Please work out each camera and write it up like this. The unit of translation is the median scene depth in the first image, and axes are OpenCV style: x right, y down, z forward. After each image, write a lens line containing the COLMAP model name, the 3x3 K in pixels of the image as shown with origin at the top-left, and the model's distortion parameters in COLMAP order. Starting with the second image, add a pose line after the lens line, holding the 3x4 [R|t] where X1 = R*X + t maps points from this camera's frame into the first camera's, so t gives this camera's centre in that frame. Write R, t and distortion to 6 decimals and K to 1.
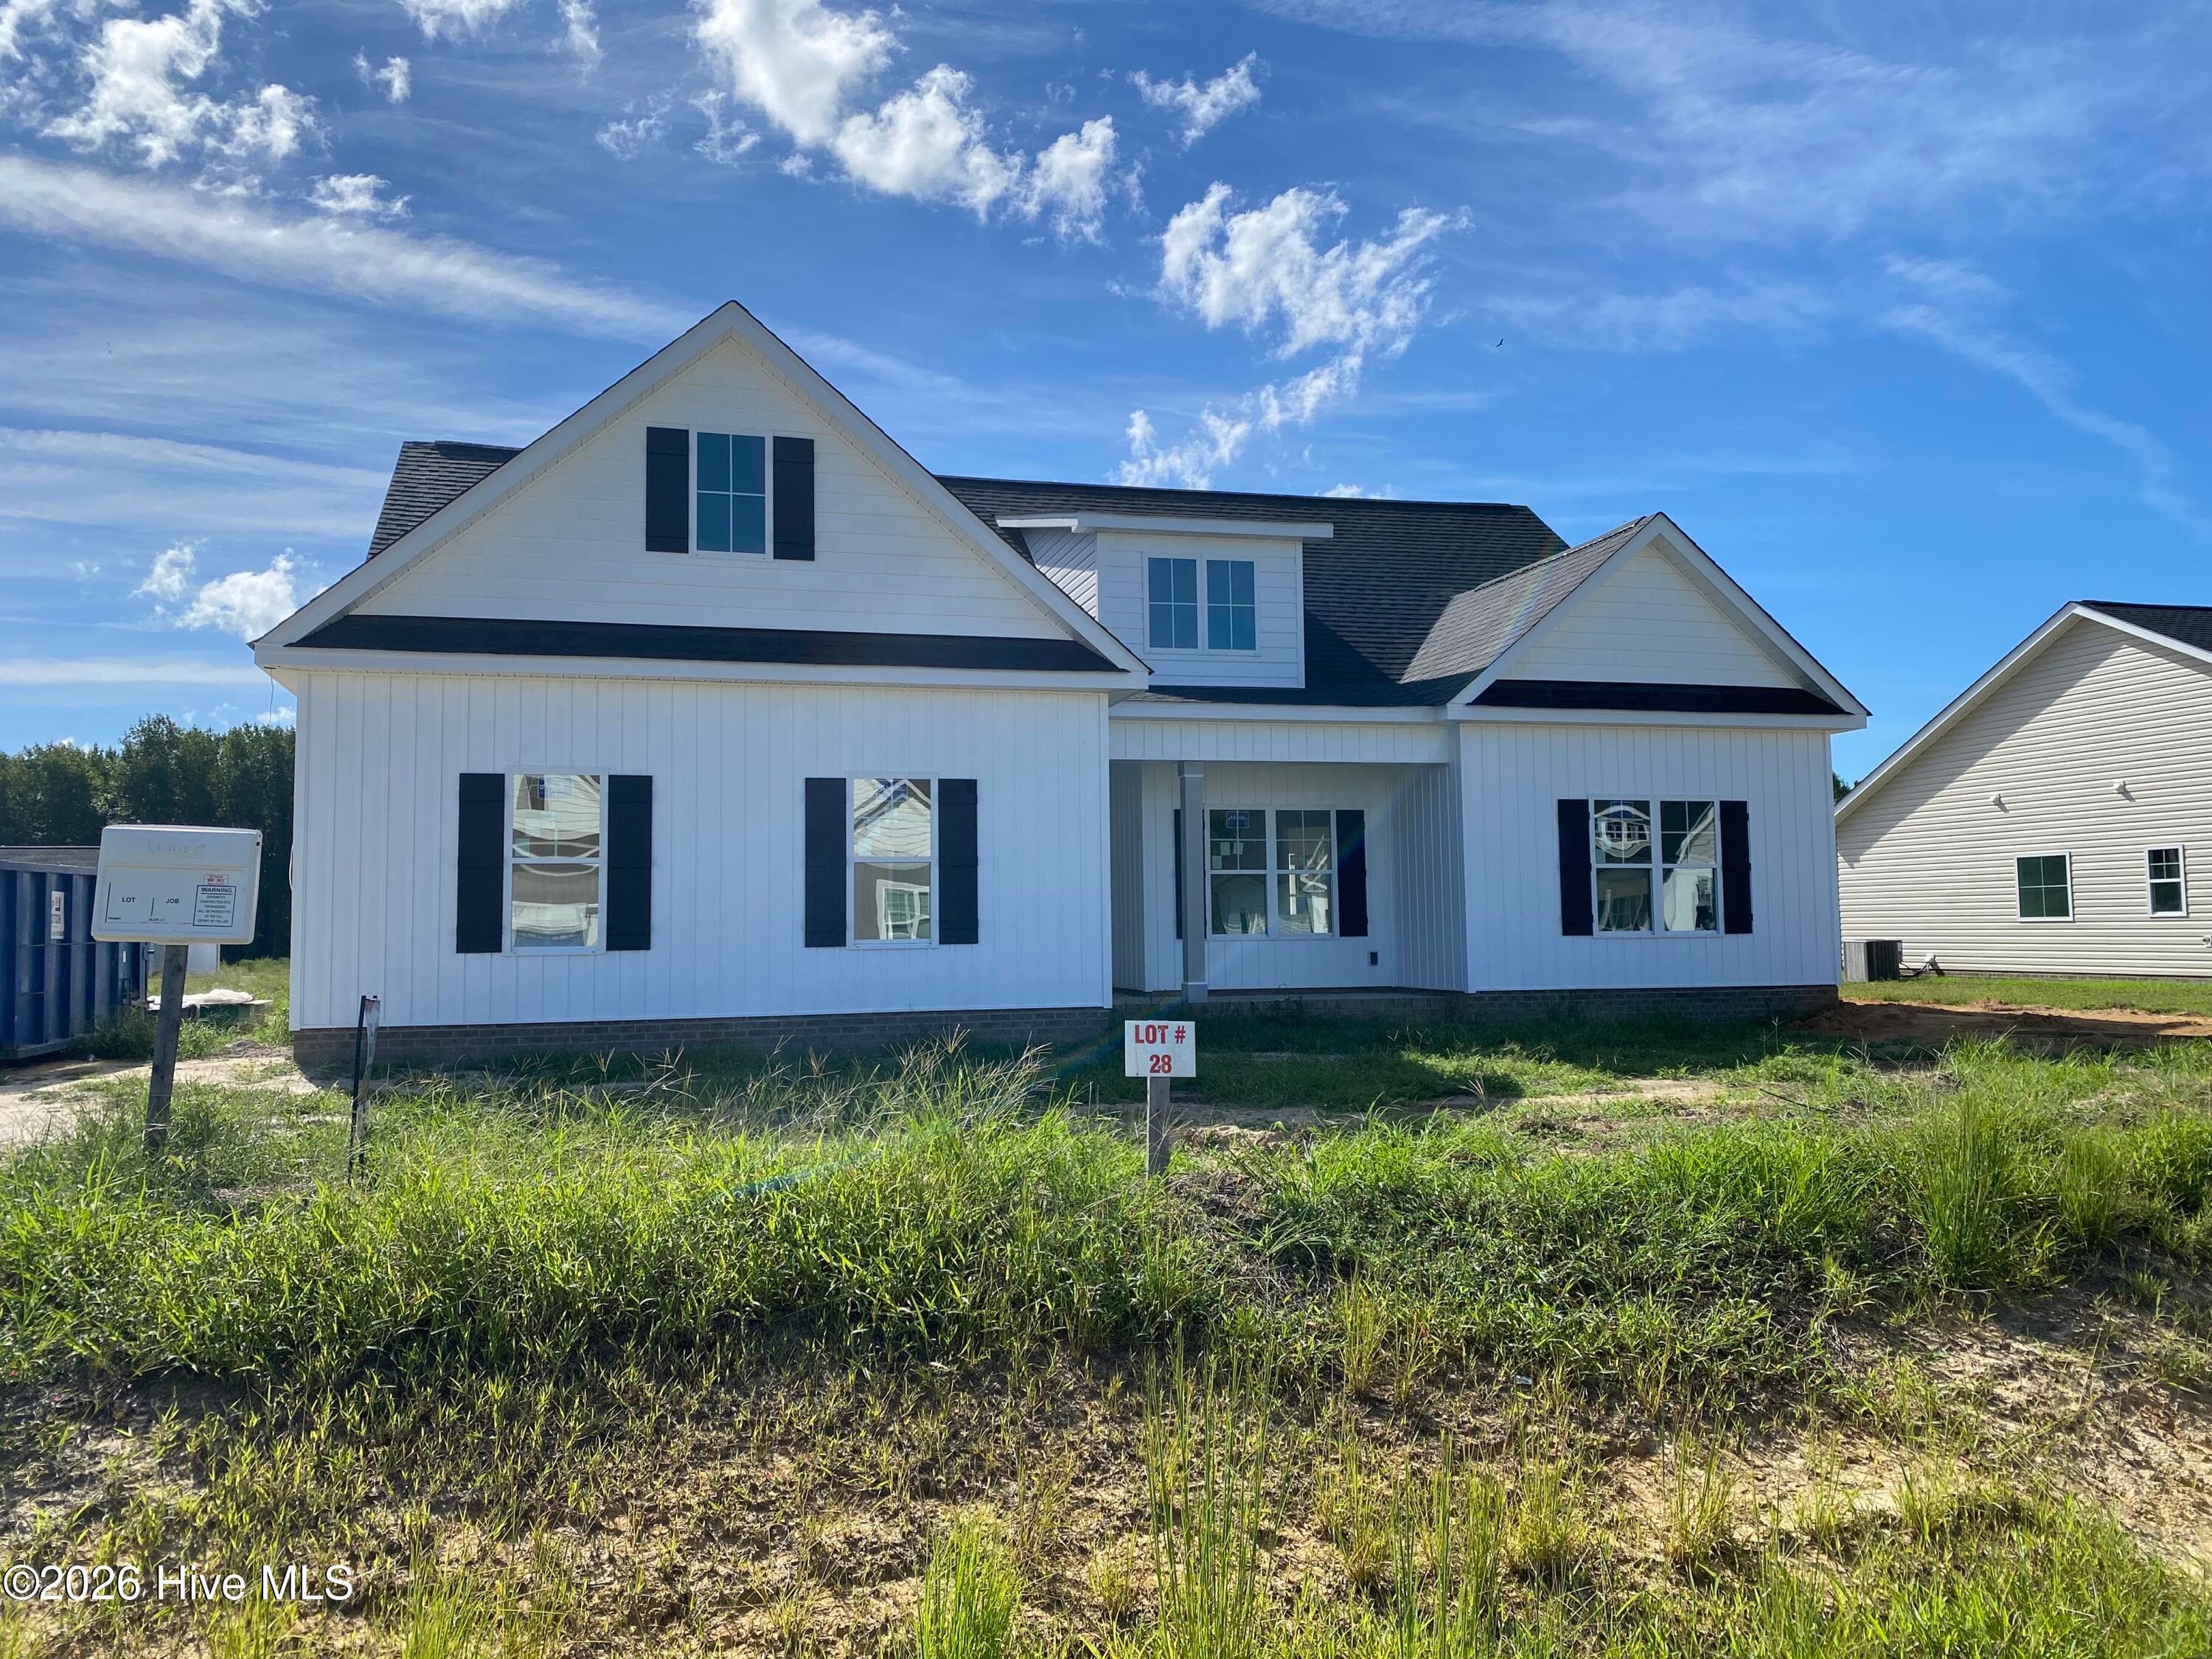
lens RADIAL K [[1686.0, 0, 1076.6], [0, 1686.0, 827.7], [0, 0, 1]] dist [0.040140, -0.029661]
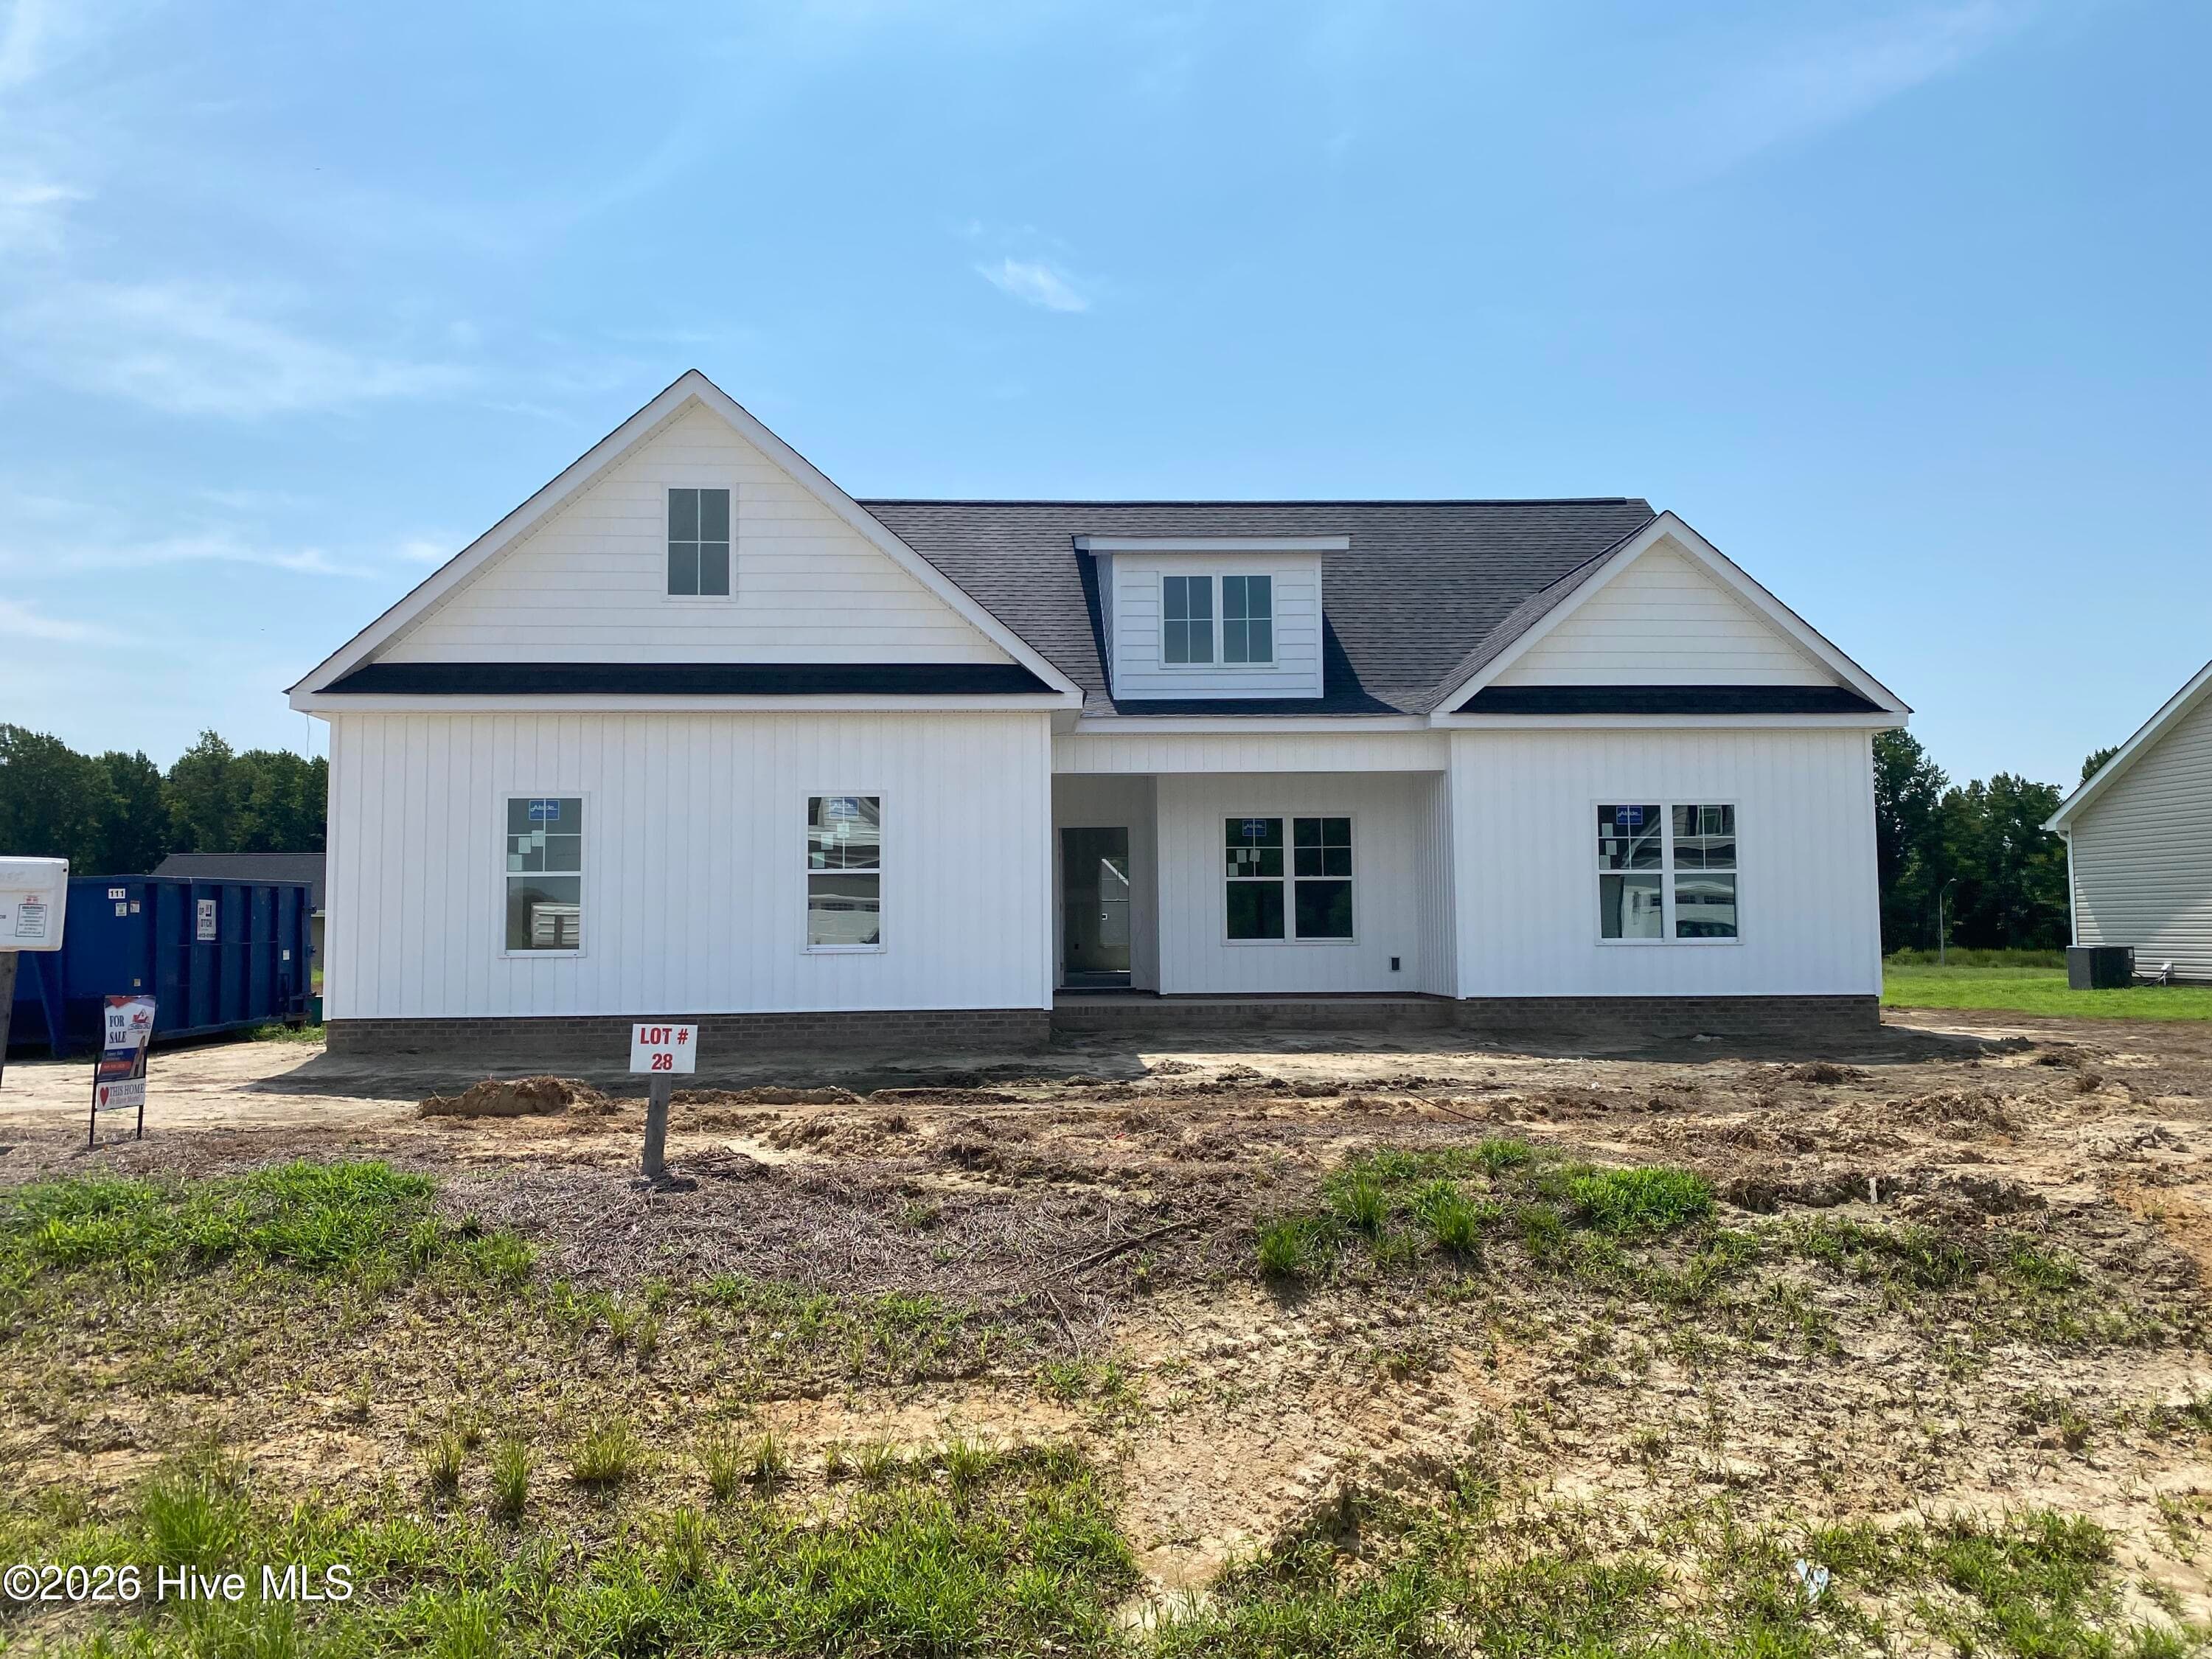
lens RADIAL K [[1686.0, 0, 1096.8], [0, 1686.0, 835.0], [0, 0, 1]] dist [0.040140, -0.029661]
pose [[0.979266, -0.008070, -0.202418, 0.275394], [0.009302, 0.999944, 0.005138, -0.008699], [0.202365, -0.006915, 0.979286, -0.034173]]
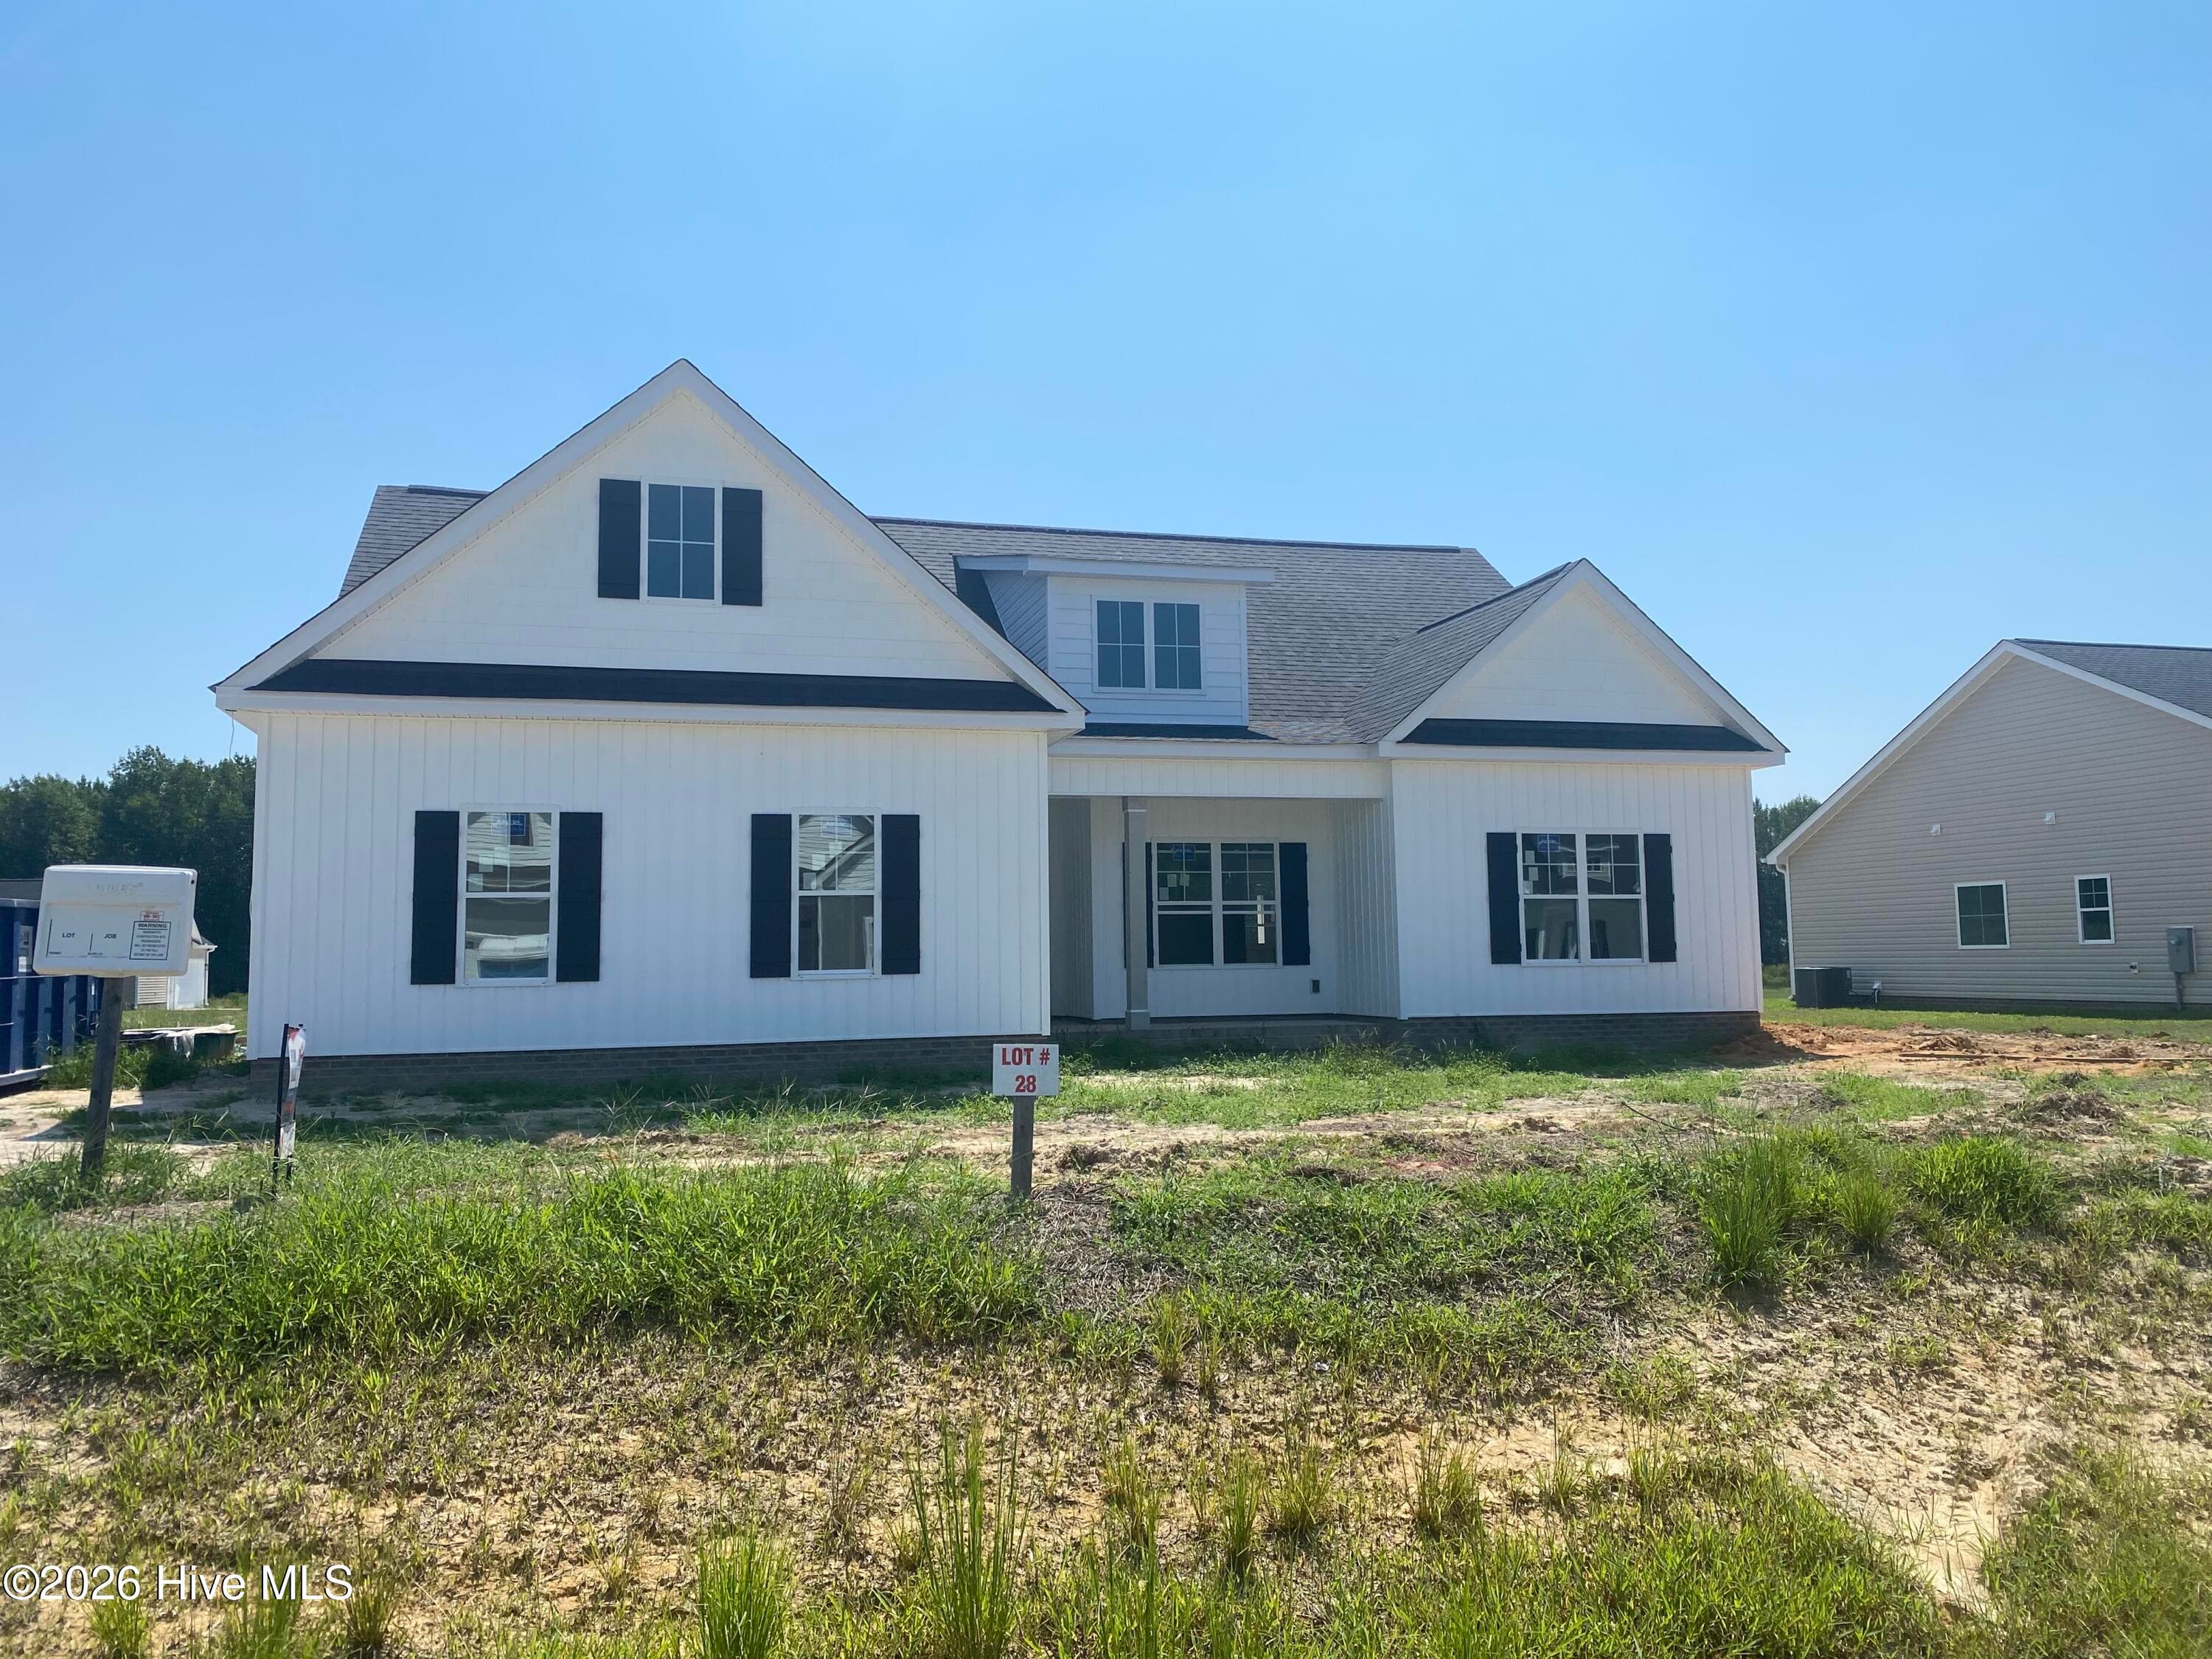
lens RADIAL K [[1686.0, 0, 1105.9], [0, 1686.0, 814.7], [0, 0, 1]] dist [0.040140, -0.029661]
pose [[0.999859, -0.001074, 0.016744, 0.039877], [0.001495, 0.999683, -0.025123, -0.002839], [-0.016711, 0.025145, 0.999544, -0.044053]]
